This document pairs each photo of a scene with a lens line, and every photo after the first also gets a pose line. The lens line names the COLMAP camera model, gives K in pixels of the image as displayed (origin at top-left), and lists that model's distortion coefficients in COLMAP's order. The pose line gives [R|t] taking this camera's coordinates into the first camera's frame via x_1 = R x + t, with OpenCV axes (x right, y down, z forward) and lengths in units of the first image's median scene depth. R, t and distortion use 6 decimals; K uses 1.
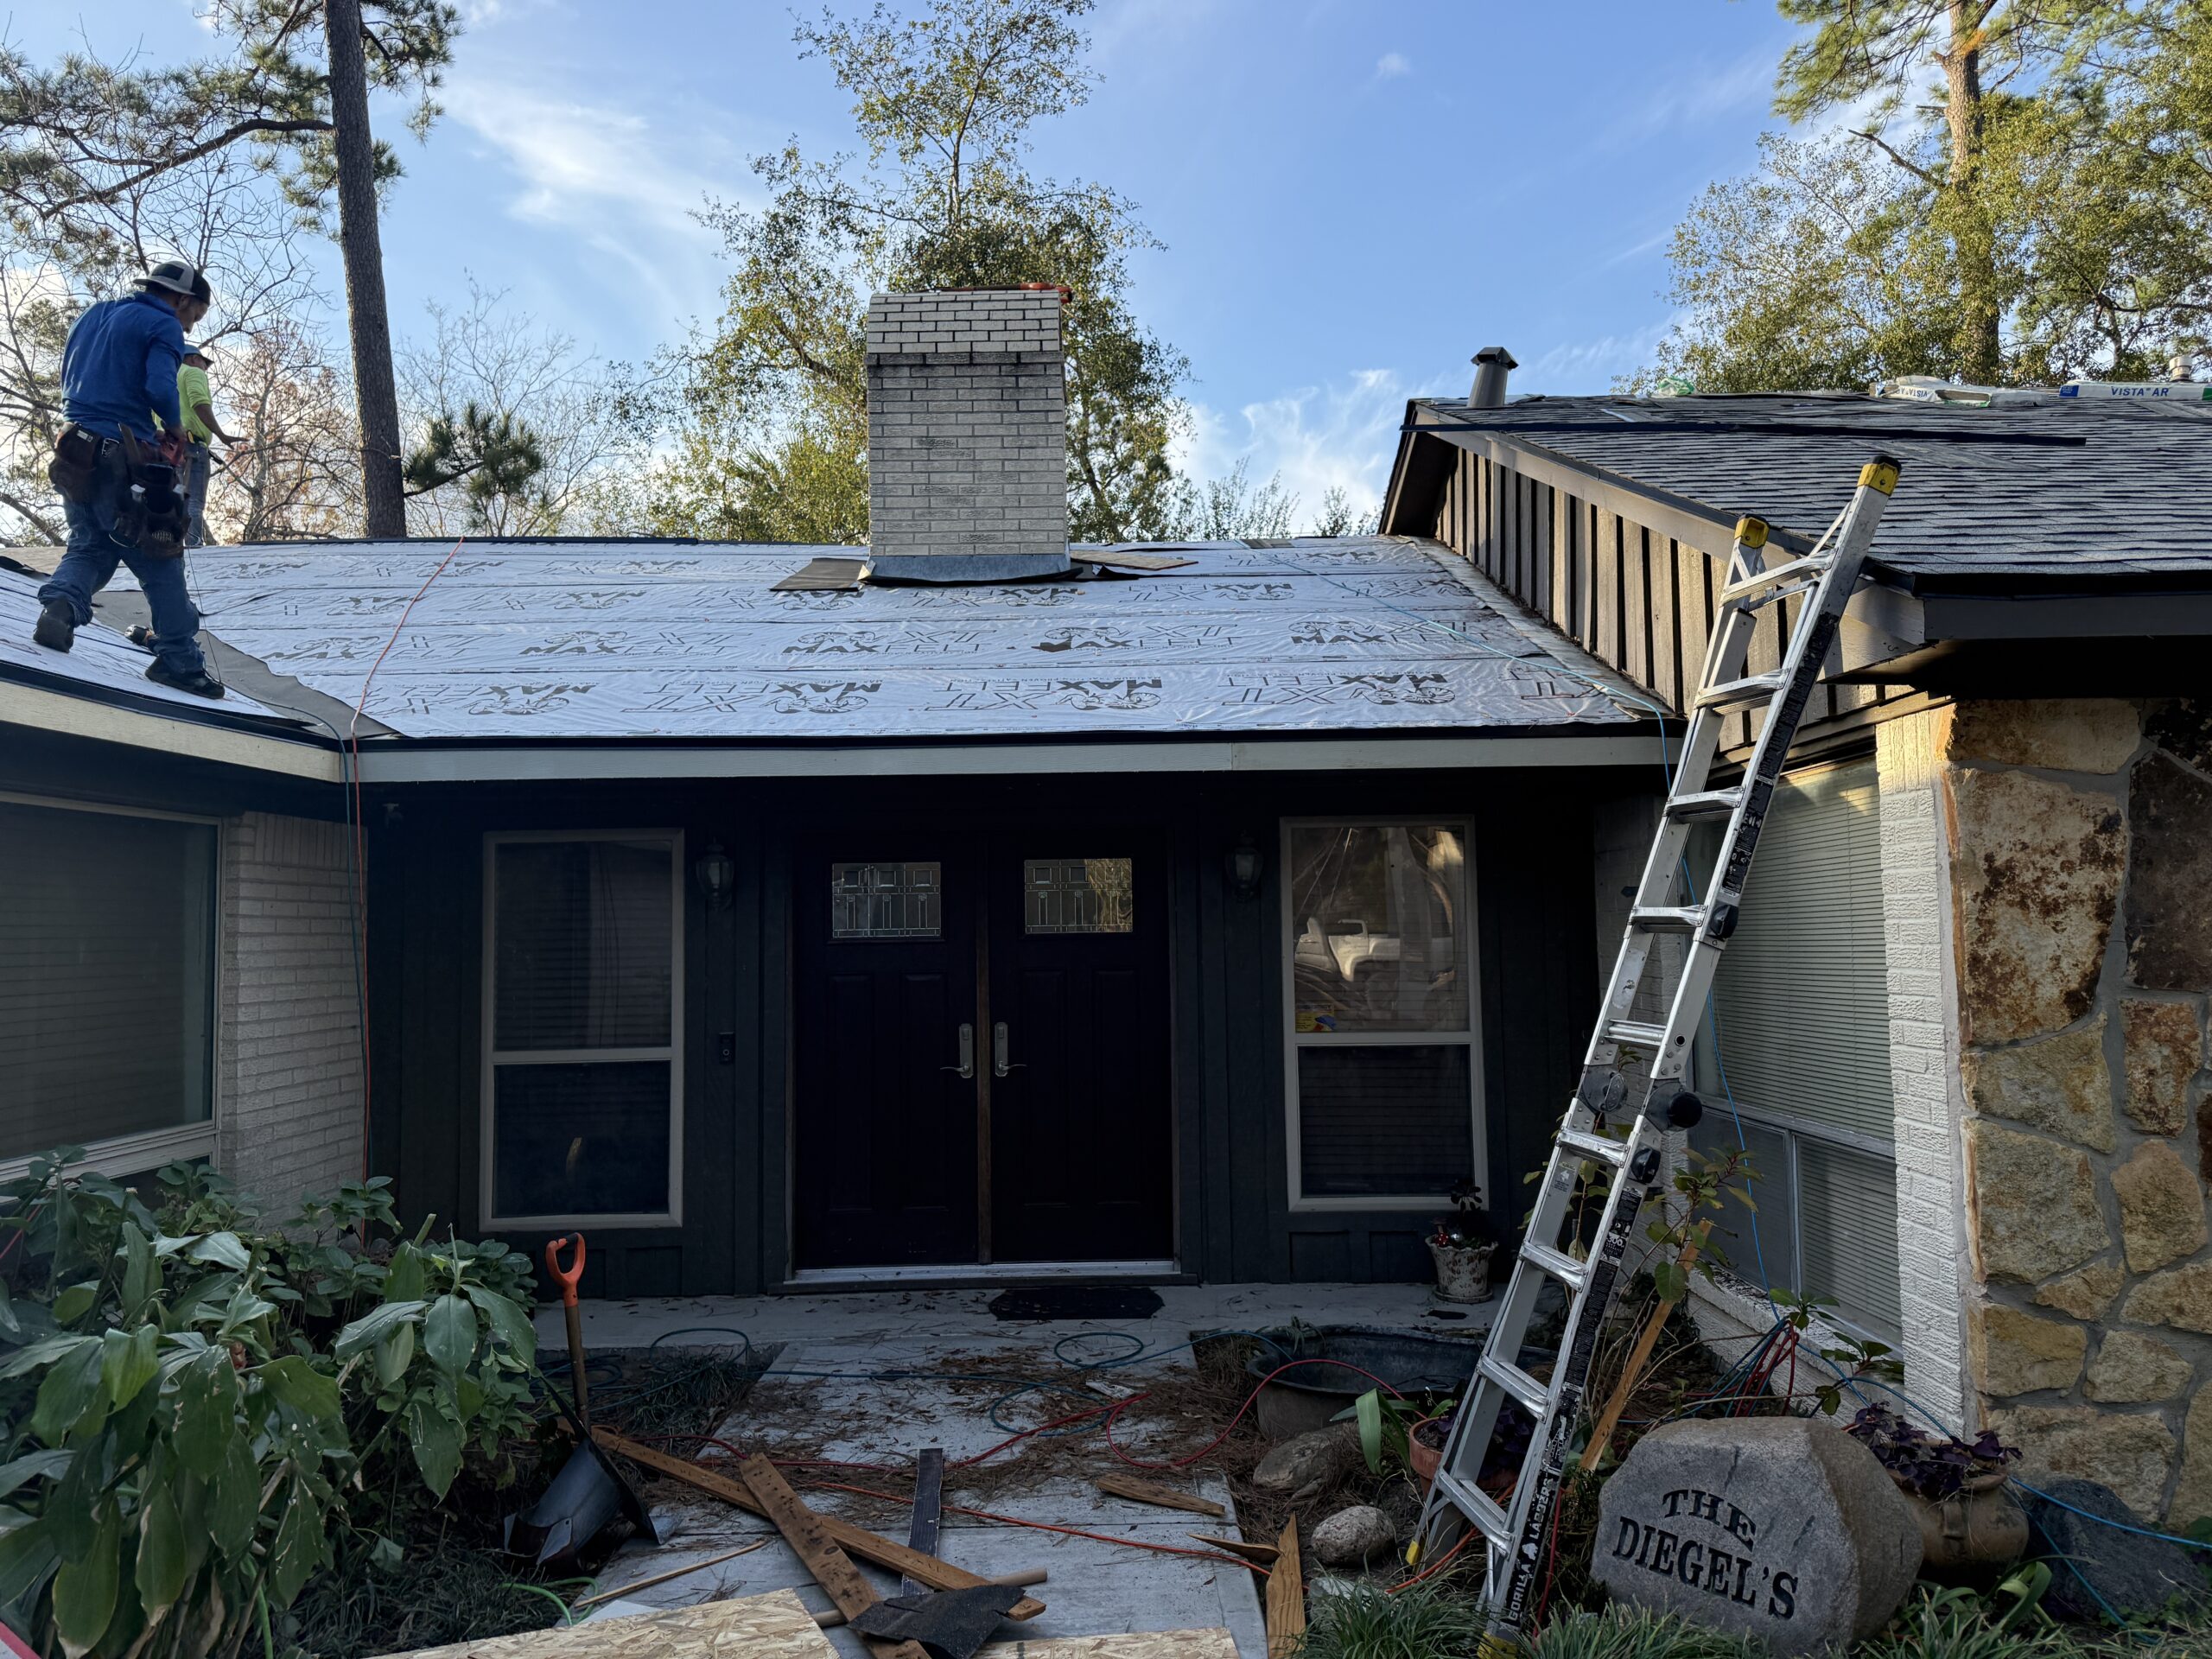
lens RADIAL K [[1552.9, 0, 1122.1], [0, 1552.9, 857.7], [0, 0, 1]] dist [0.050662, -0.055106]
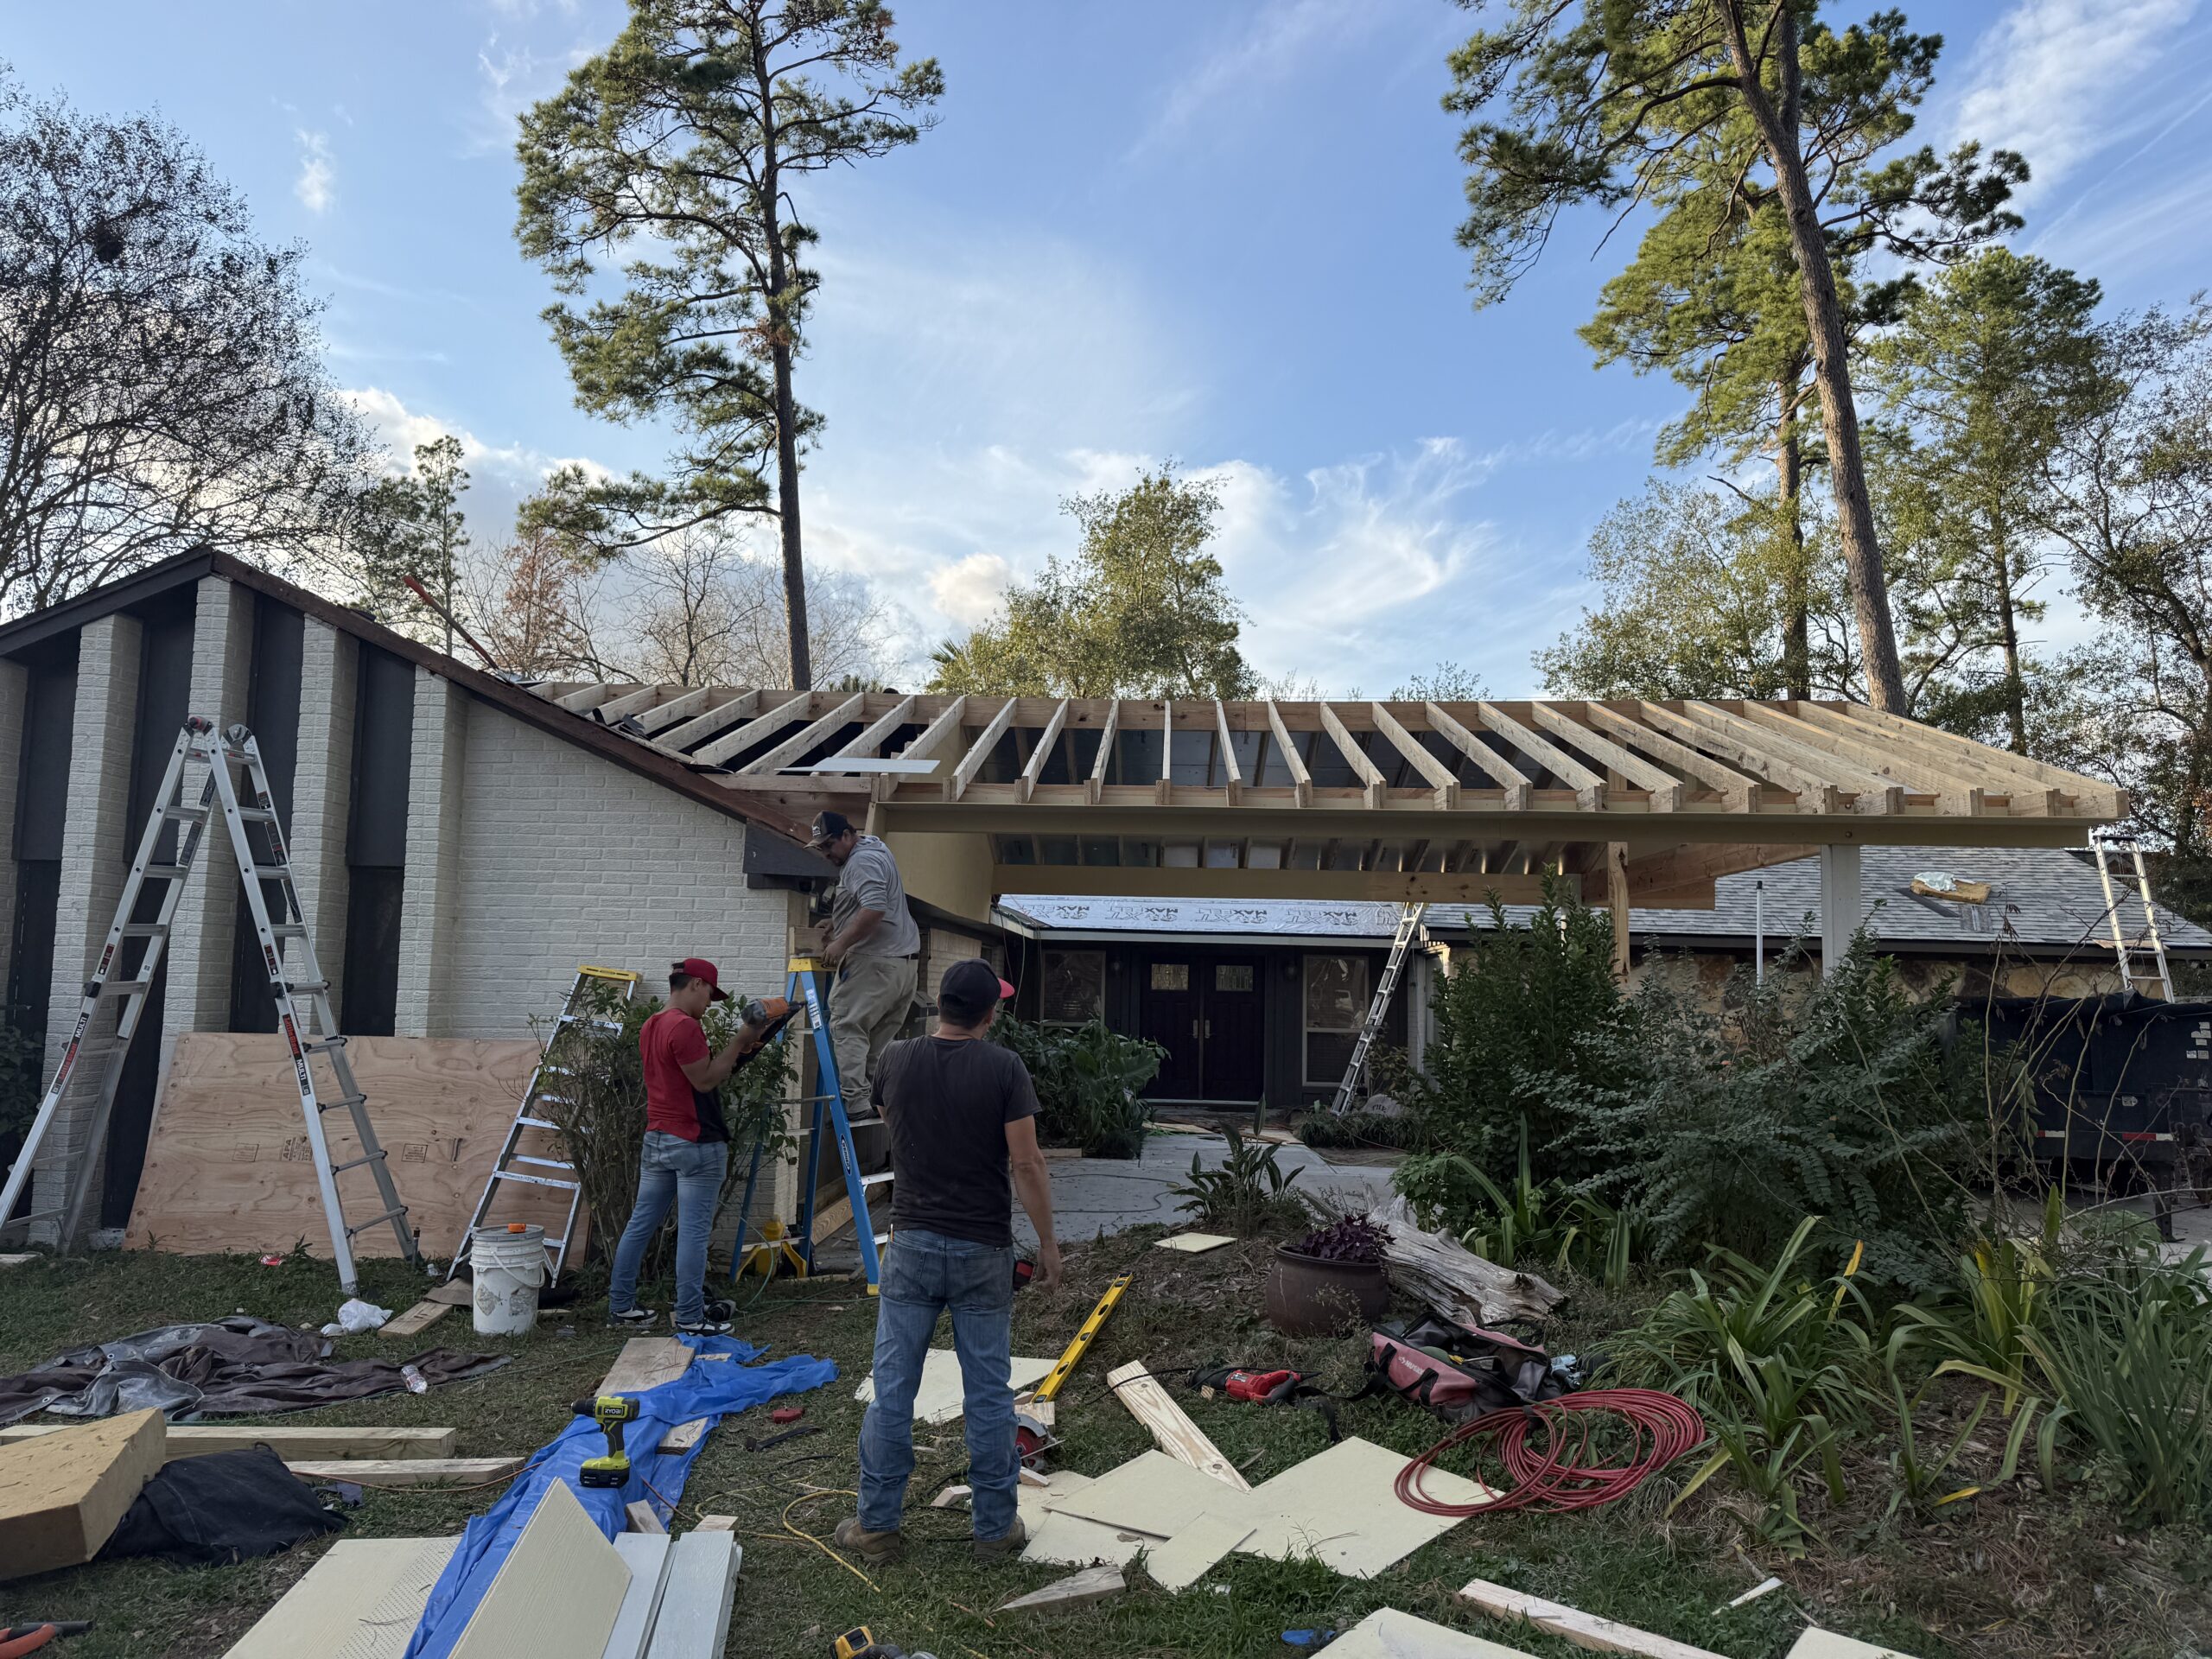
lens RADIAL K [[1552.9, 0, 1118.3], [0, 1552.9, 830.7], [0, 0, 1]] dist [0.050662, -0.055106]
pose [[0.998912, 0.031618, -0.034266, -0.158425], [-0.033498, 0.997883, -0.055752, -0.082524], [0.032431, 0.056839, 0.997856, -2.003436]]
